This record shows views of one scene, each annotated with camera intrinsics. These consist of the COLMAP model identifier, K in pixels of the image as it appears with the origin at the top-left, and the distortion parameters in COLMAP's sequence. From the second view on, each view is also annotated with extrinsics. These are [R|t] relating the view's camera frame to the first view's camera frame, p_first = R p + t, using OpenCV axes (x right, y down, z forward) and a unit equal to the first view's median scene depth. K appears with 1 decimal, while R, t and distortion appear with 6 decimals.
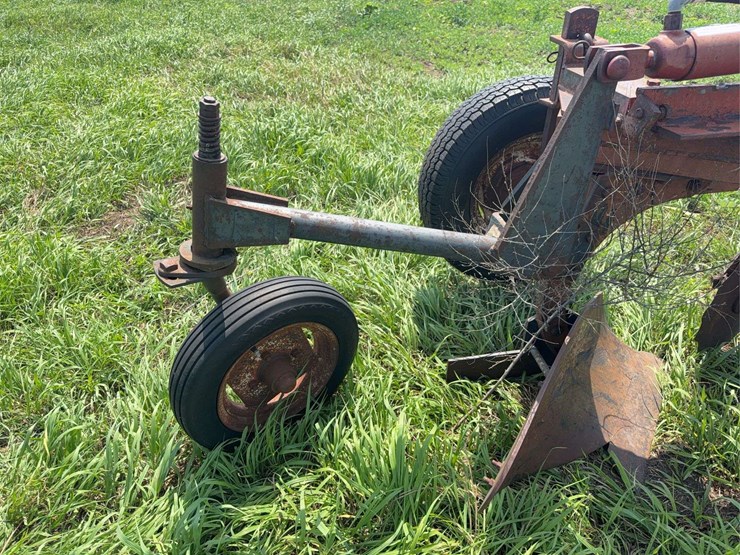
lens RADIAL K [[512.4, 0, 374.1], [0, 512.4, 279.8], [0, 0, 1]] dist [0.043399, -0.061702]
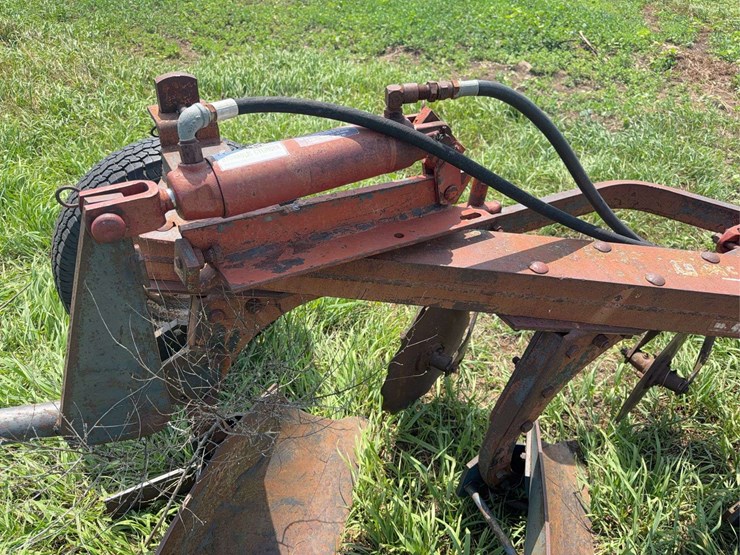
lens RADIAL K [[507.8, 0, 370.0], [0, 507.8, 277.5], [0, 0, 1]] dist [-0.006728, -0.004579]
pose [[0.952266, -0.143168, 0.269616, 0.433163], [0.118626, 0.987339, 0.105307, -0.260971], [-0.281279, -0.068297, 0.957192, 0.139739]]
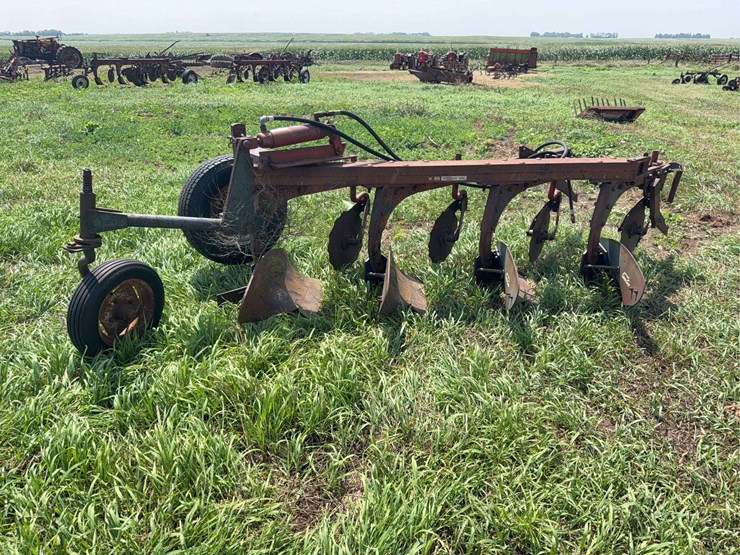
lens RADIAL K [[512.4, 0, 374.1], [0, 512.4, 279.8], [0, 0, 1]] dist [0.043399, -0.061702]
pose [[0.873036, -0.195383, 0.446803, -0.215329], [0.271236, 0.955981, -0.111943, 0.542130], [-0.405264, 0.218920, 0.887601, -1.098404]]
